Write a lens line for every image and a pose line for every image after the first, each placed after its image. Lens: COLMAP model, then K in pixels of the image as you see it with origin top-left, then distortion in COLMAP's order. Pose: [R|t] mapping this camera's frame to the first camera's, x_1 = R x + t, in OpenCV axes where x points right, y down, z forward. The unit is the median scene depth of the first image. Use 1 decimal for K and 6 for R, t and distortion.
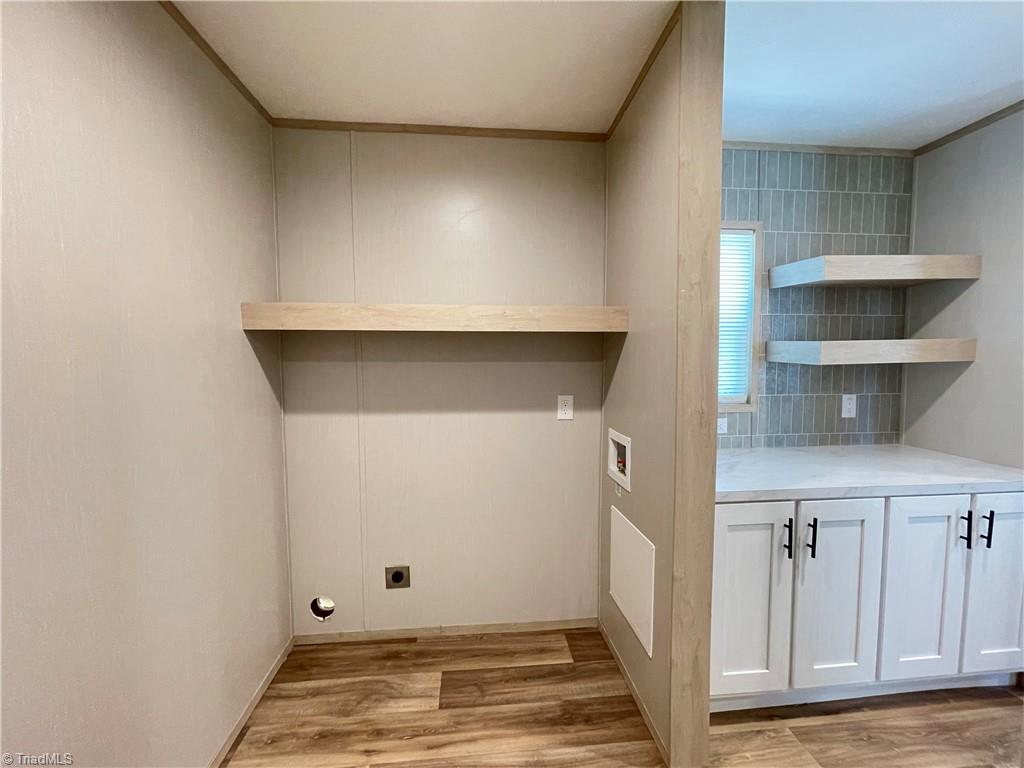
lens RADIAL K [[416.4, 0, 509.5], [0, 416.4, 383.9], [0, 0, 1]] dist [-0.002153, 0.004704]
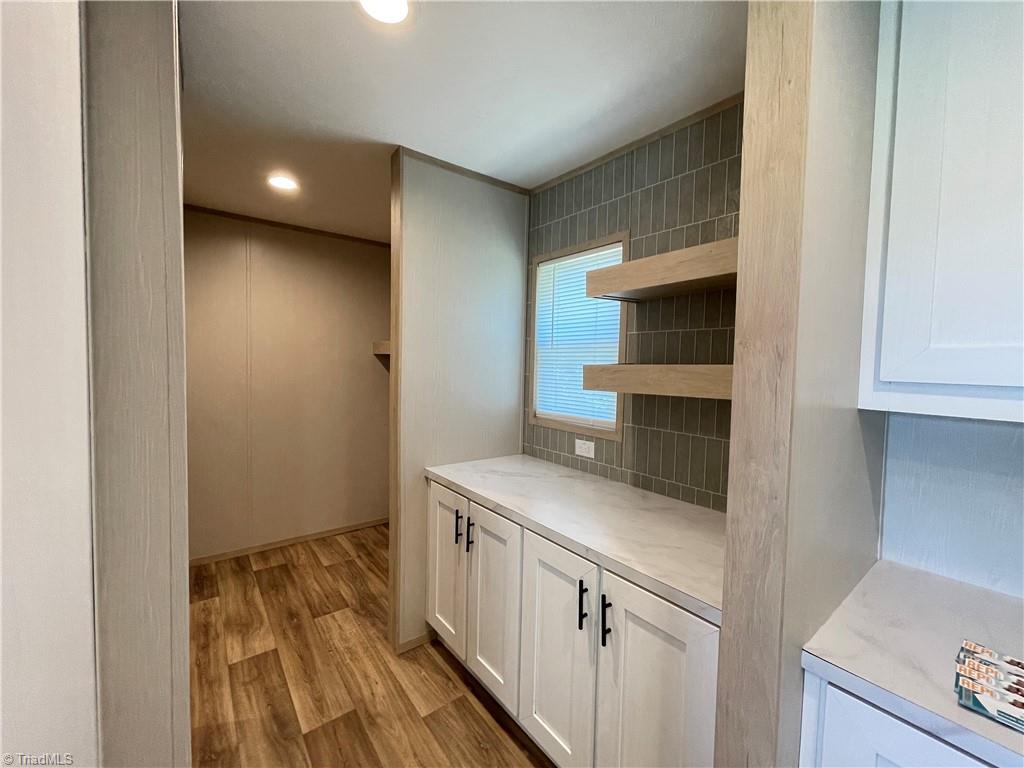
lens RADIAL K [[416.4, 0, 510.8], [0, 416.4, 386.5], [0, 0, 1]] dist [-0.002153, 0.004704]
pose [[0.536184, 0.064386, -0.841642, 1.410323], [-0.085315, 0.996114, 0.021851, -0.059470], [0.839778, 0.060089, 0.539594, 0.367499]]
